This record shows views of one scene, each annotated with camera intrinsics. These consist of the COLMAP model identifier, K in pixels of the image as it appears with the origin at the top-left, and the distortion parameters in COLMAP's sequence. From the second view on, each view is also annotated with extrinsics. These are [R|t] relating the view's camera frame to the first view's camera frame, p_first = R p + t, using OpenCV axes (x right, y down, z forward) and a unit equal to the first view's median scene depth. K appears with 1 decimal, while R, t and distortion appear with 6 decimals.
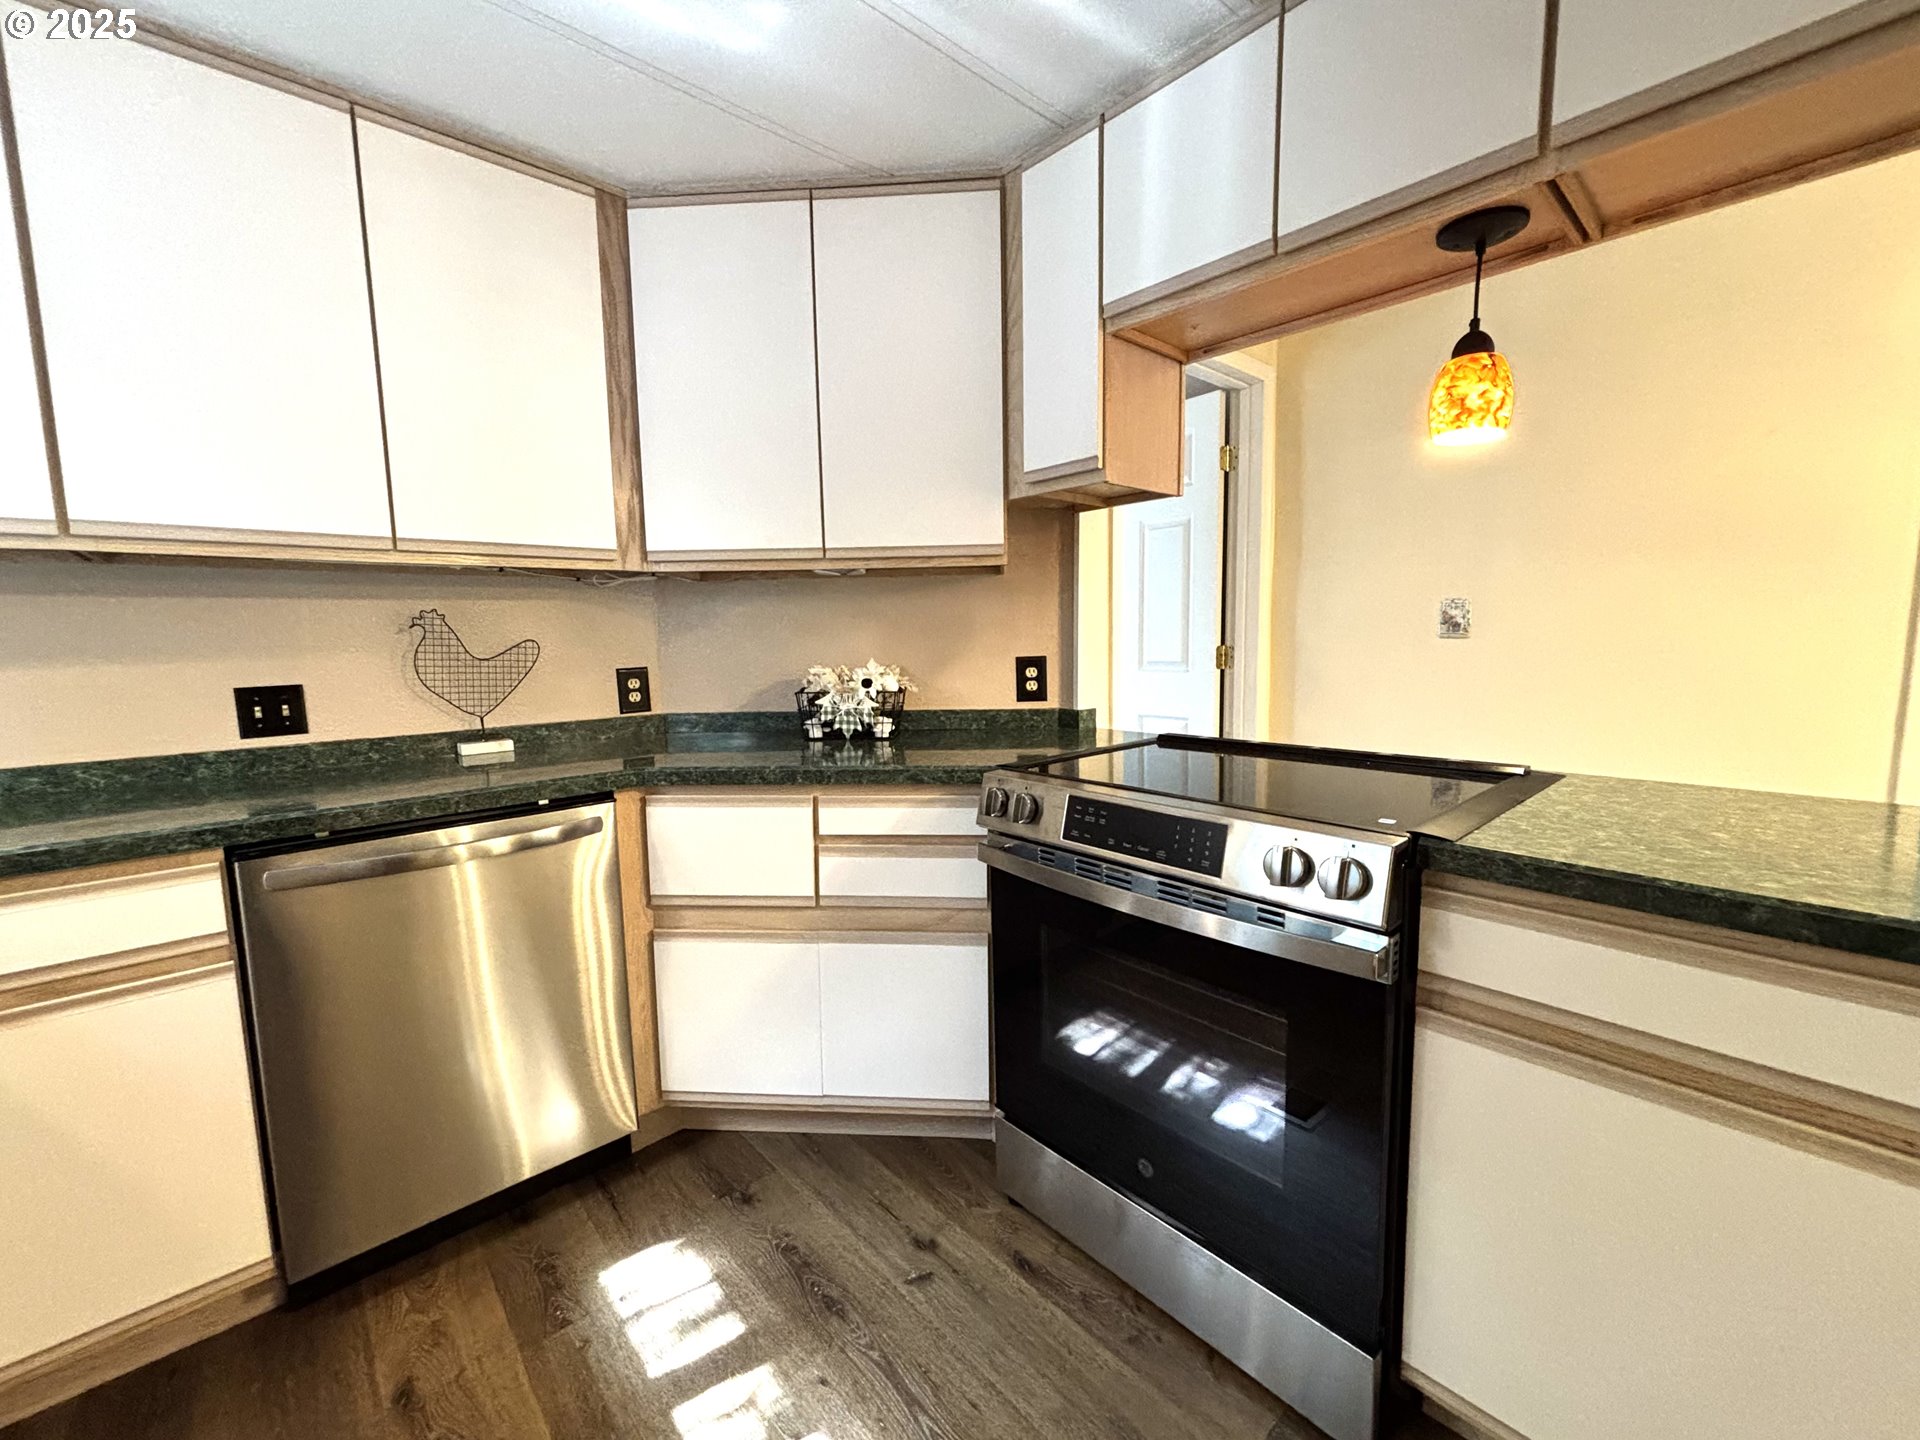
lens RADIAL K [[779.1, 0, 944.8], [0, 779.1, 716.8], [0, 0, 1]] dist [0.003805, 0.001101]
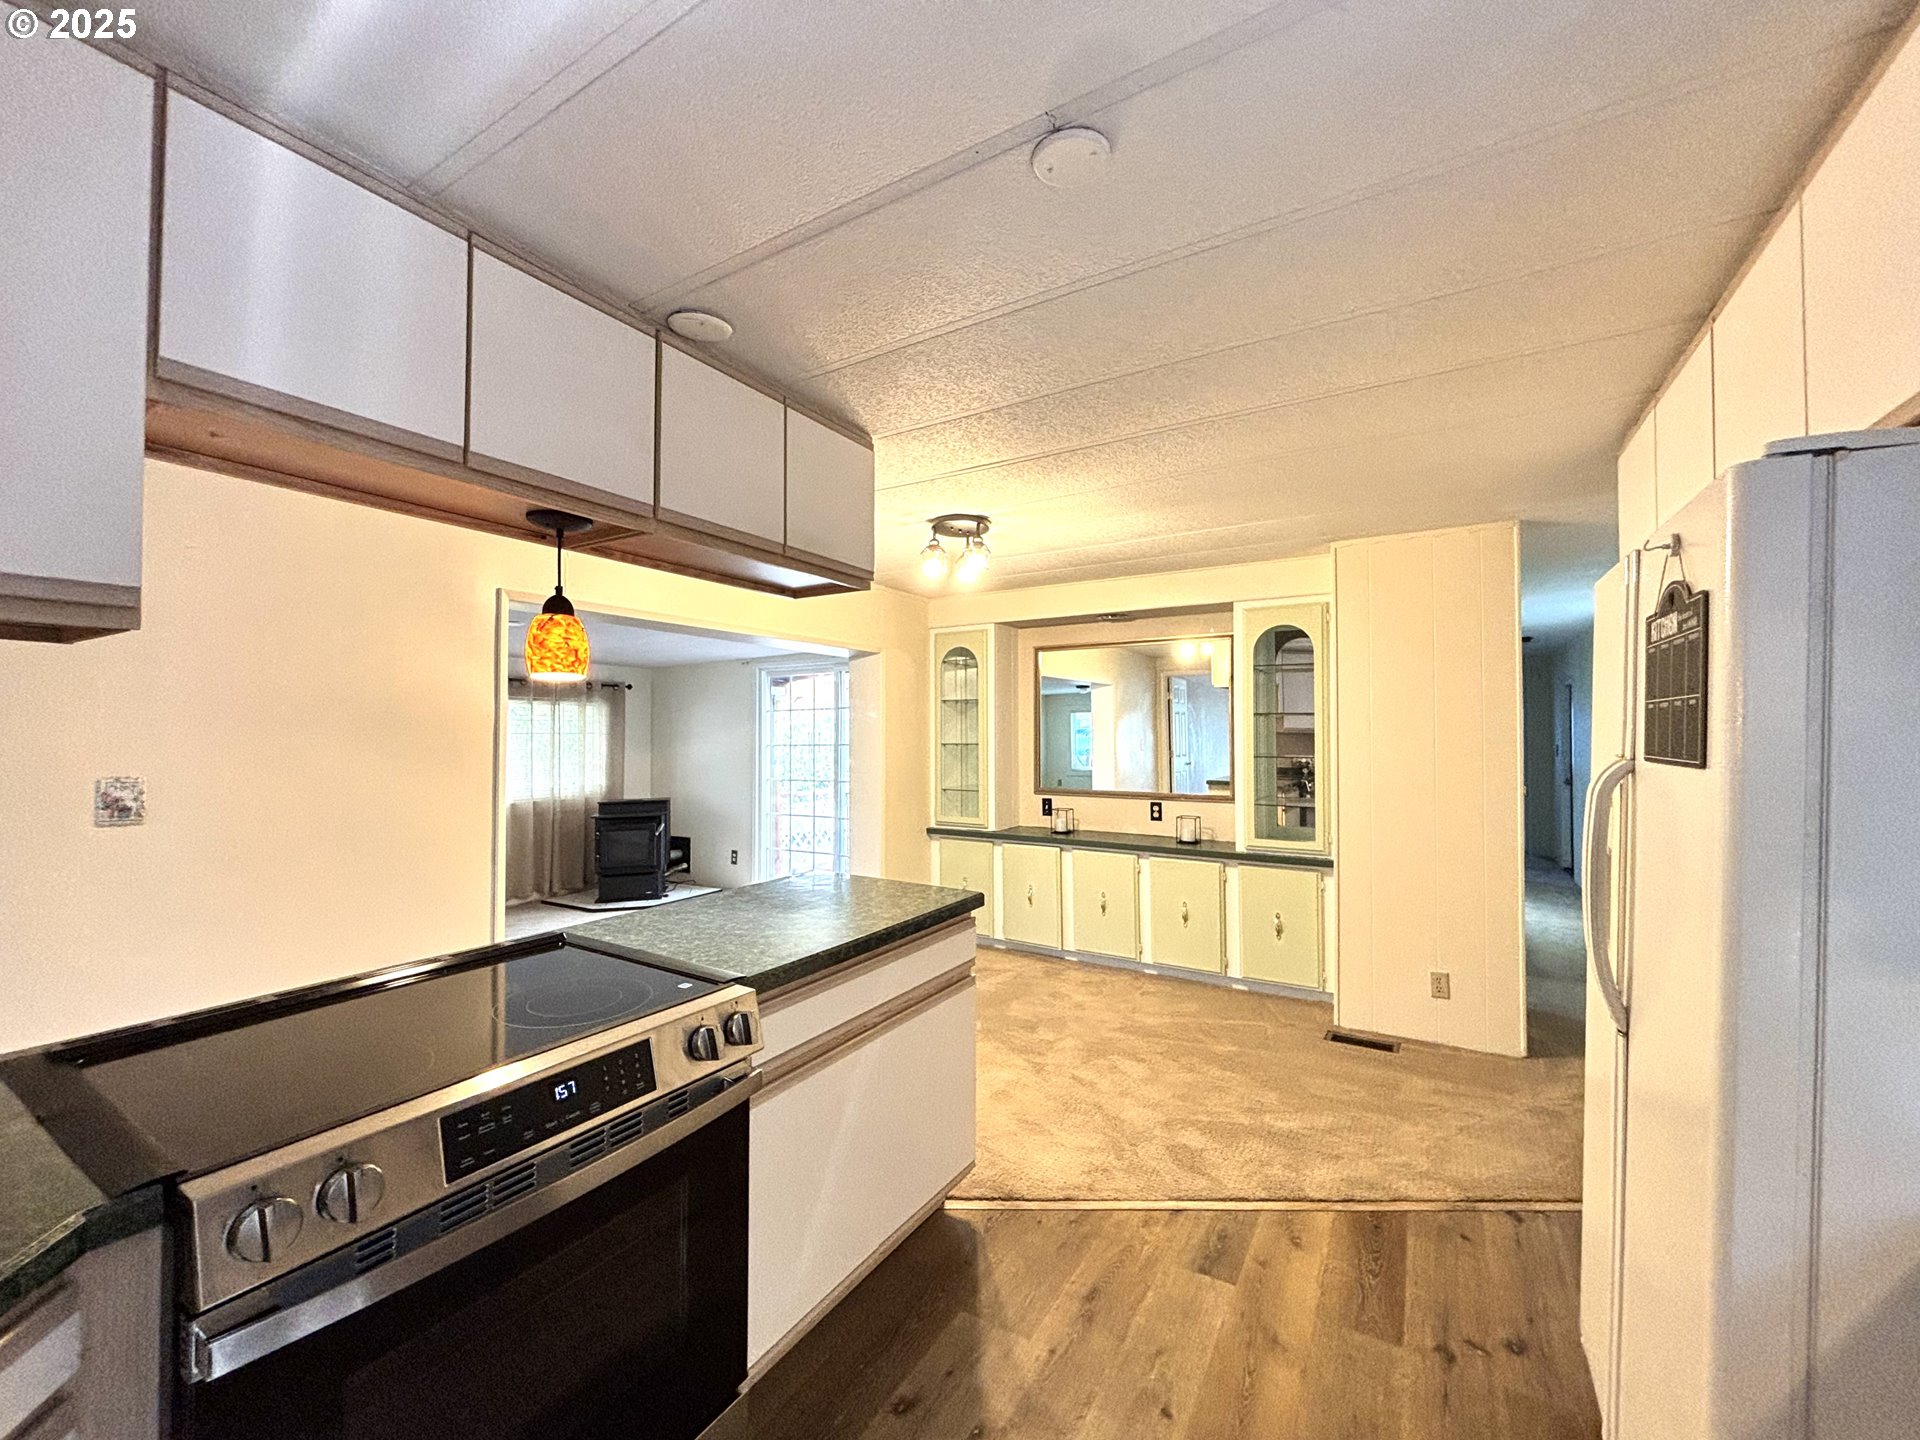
lens RADIAL K [[779.1, 0, 957.0], [0, 779.1, 713.2], [0, 0, 1]] dist [0.003805, 0.001101]
pose [[-0.298317, 0.040263, 0.953617, -0.707106], [0.105760, 0.994352, -0.008899, -0.219870], [-0.948589, 0.098200, -0.300890, 0.775659]]
